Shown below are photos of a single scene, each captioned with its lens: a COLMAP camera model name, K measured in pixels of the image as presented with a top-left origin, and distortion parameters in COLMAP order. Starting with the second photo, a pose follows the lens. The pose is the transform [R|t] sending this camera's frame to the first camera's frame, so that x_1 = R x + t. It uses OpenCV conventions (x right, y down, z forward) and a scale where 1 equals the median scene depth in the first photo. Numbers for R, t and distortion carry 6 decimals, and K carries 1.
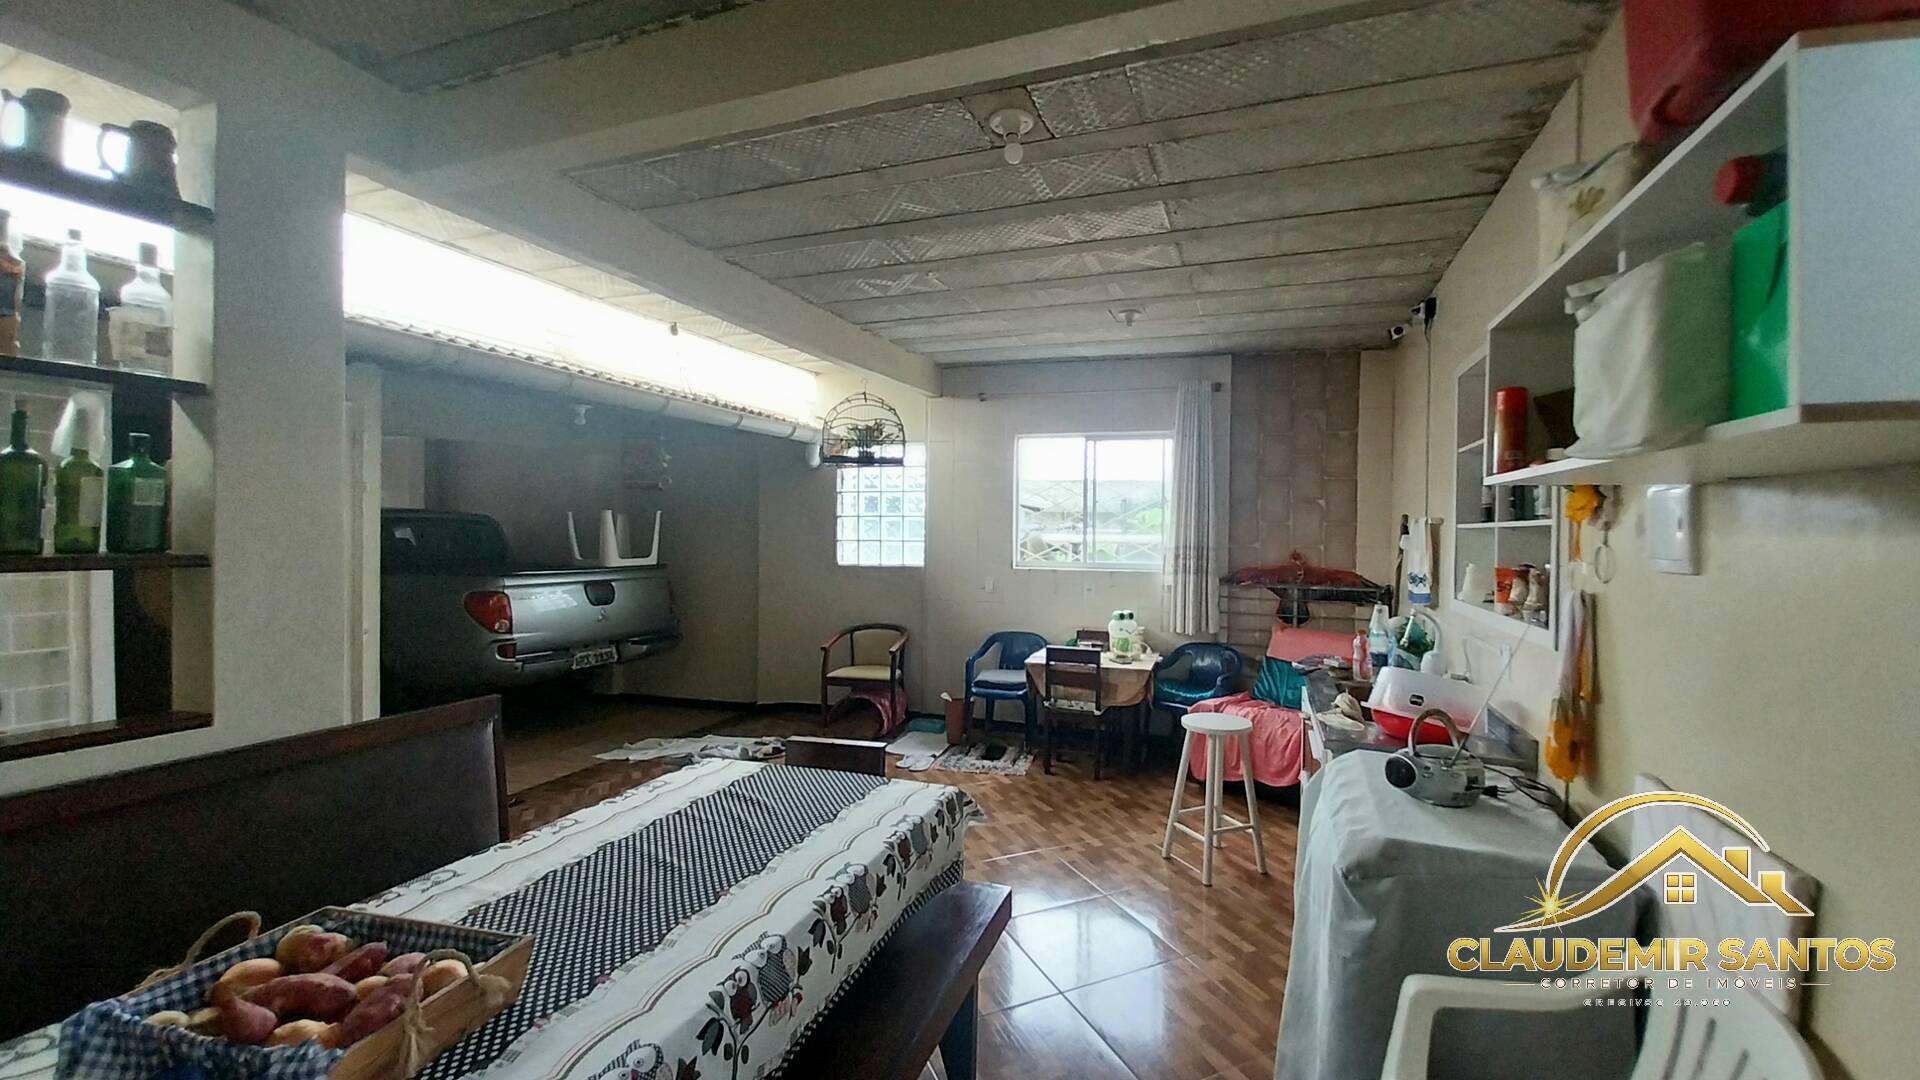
lens RADIAL K [[752.9, 0, 1008.9], [0, 752.9, 541.7], [0, 0, 1]] dist [0.000829, -0.000465]
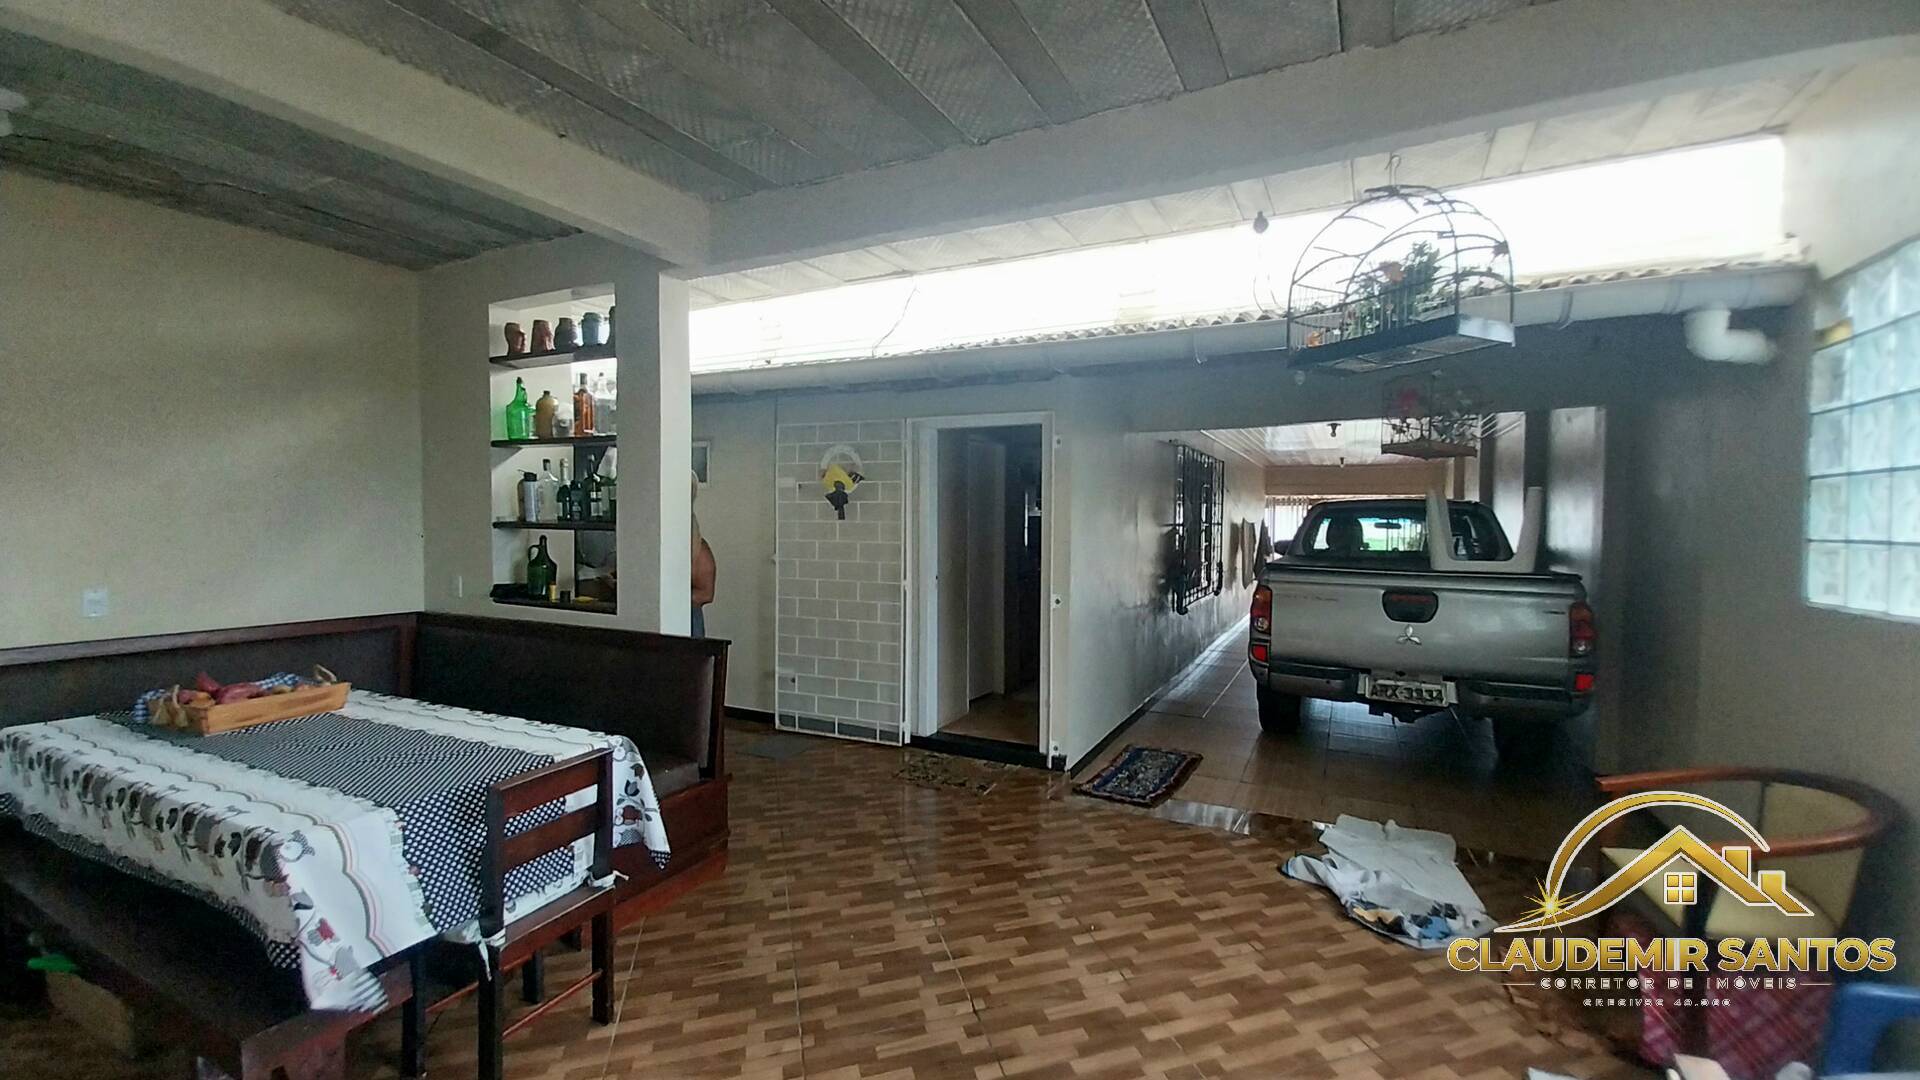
lens RADIAL K [[752.9, 0, 1008.9], [0, 752.9, 541.7], [0, 0, 1]] dist [0.000829, -0.000465]
pose [[-0.118110, 0.026826, -0.992638, 0.283352], [-0.022322, 0.999311, 0.029663, -0.006112], [0.992750, 0.025661, -0.117430, 0.868658]]
